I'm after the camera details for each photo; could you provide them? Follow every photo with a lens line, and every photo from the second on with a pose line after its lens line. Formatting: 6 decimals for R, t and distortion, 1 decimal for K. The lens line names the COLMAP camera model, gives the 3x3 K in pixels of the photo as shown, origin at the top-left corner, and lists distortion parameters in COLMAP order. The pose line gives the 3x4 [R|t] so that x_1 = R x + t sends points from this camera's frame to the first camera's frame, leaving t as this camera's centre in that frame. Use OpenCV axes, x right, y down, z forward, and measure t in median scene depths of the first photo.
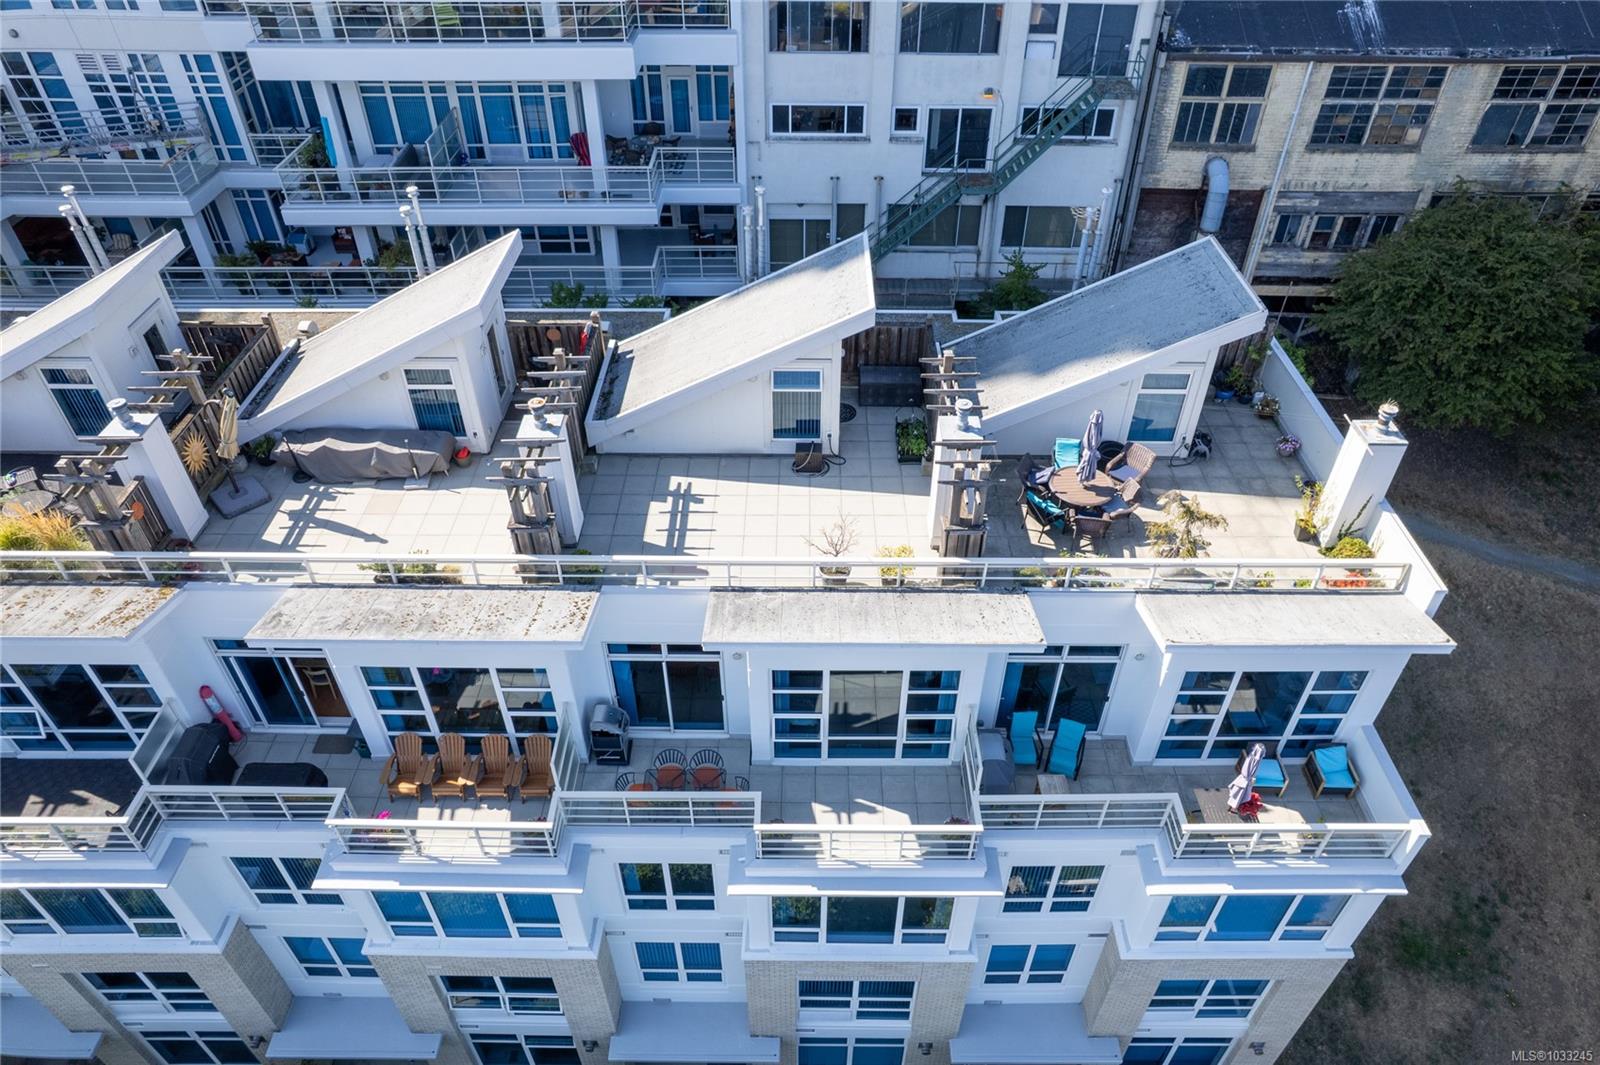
lens RADIAL K [[1051.6, 0, 803.4], [0, 1051.6, 534.8], [0, 0, 1]] dist [-0.088994, 0.090827]
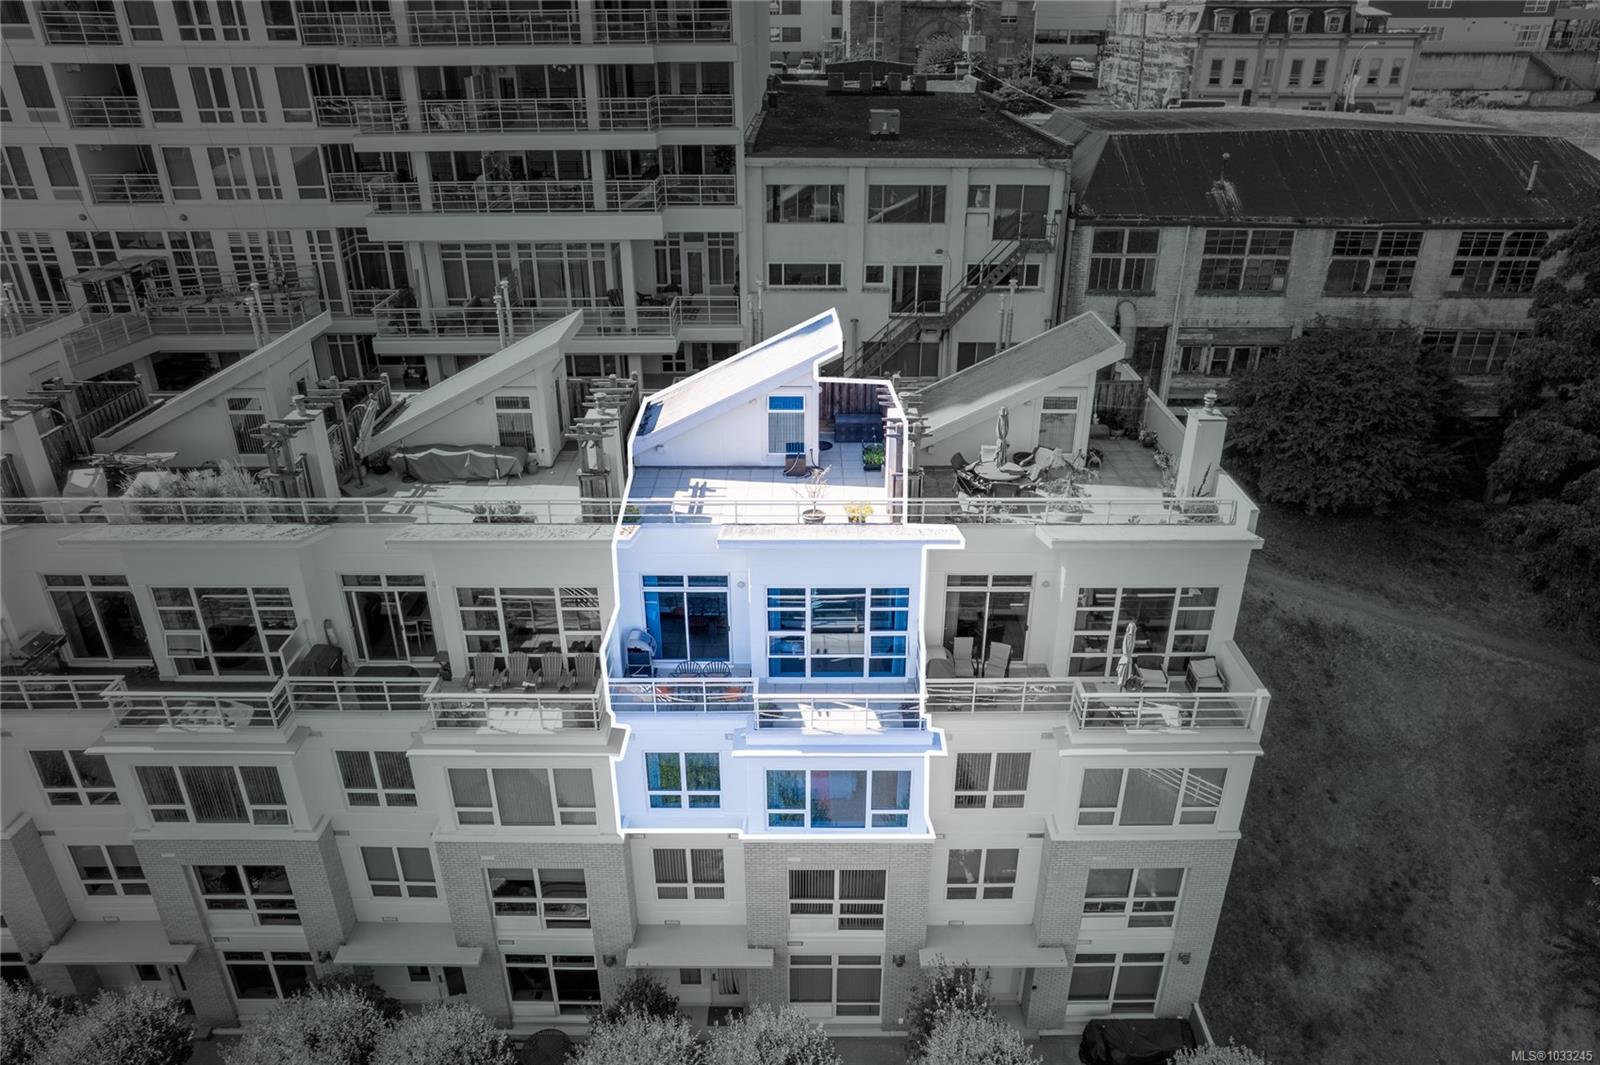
lens RADIAL K [[1099.3, 0, 800.0], [0, 1099.3, 532.5], [0, 0, 1]] dist [-0.087116, 0.098931]
pose [[0.999988, -0.004873, -0.000636, 0.007728], [0.004569, 0.969535, -0.244910, 0.242685], [0.001810, 0.244904, 0.969546, -0.222286]]
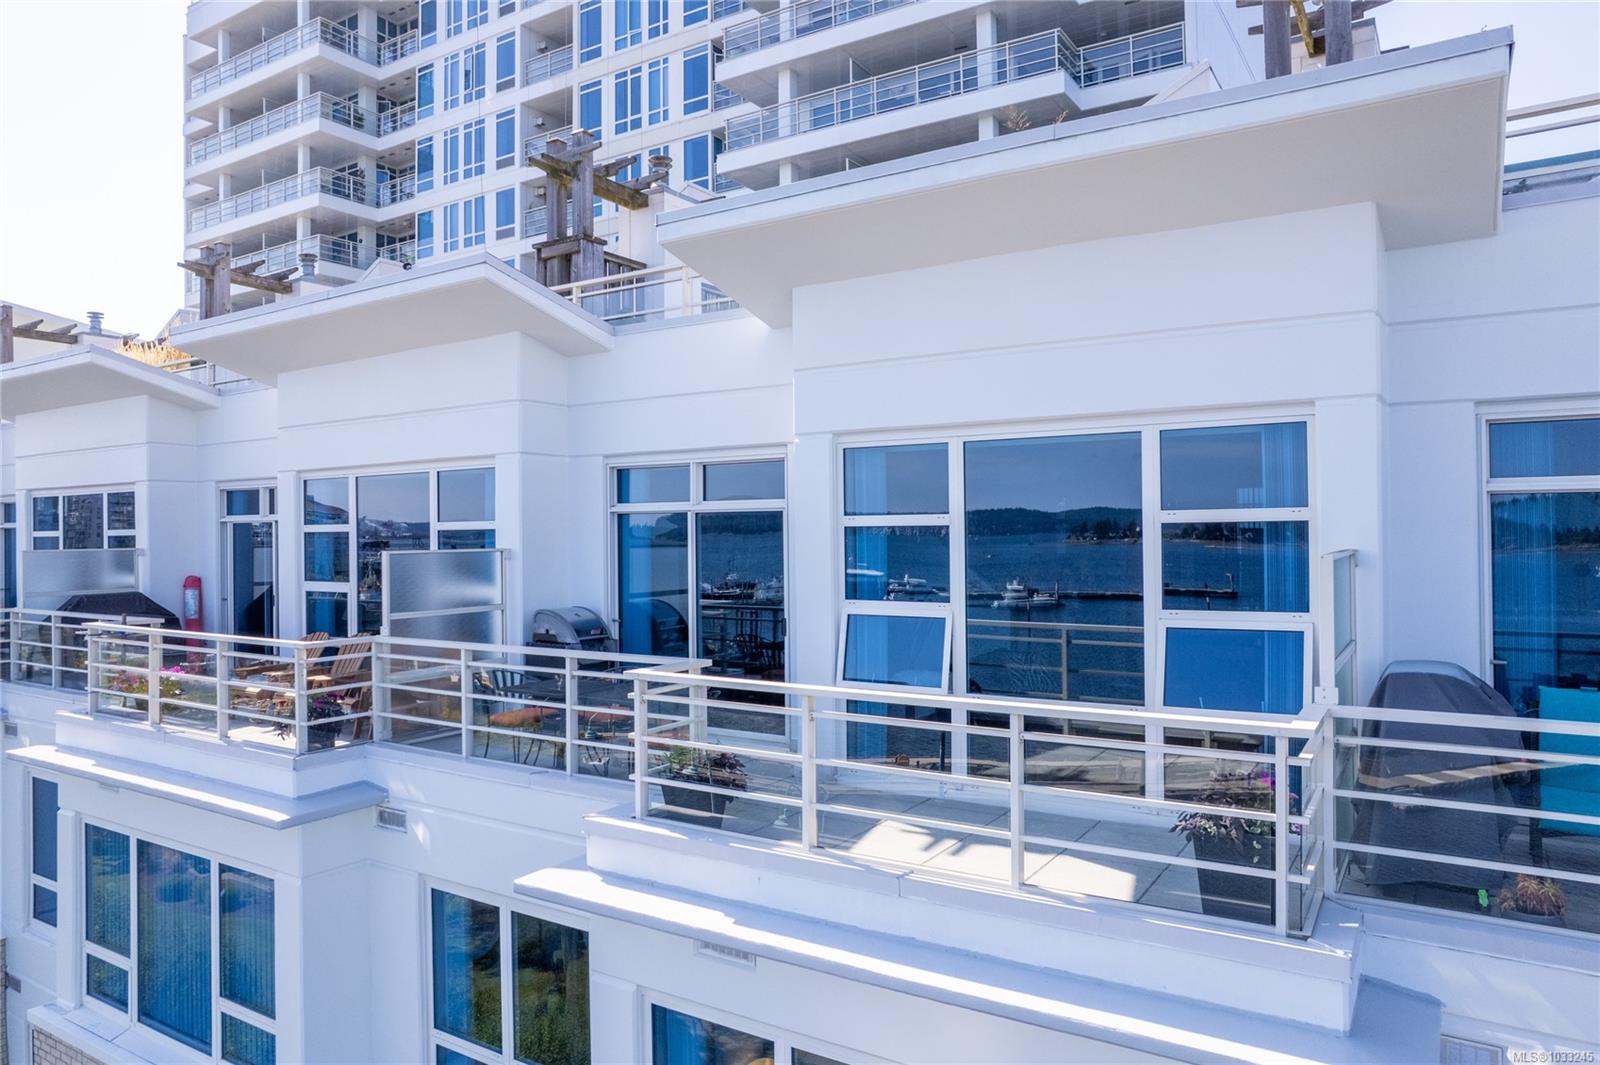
lens RADIAL K [[1051.6, 0, 803.4], [0, 1051.6, 534.8], [0, 0, 1]] dist [-0.088994, 0.090827]
pose [[0.845880, -0.005904, -0.533341, 0.115577], [-0.342398, 0.760690, -0.551465, 0.245563], [0.408963, 0.649088, 0.641431, 0.442905]]
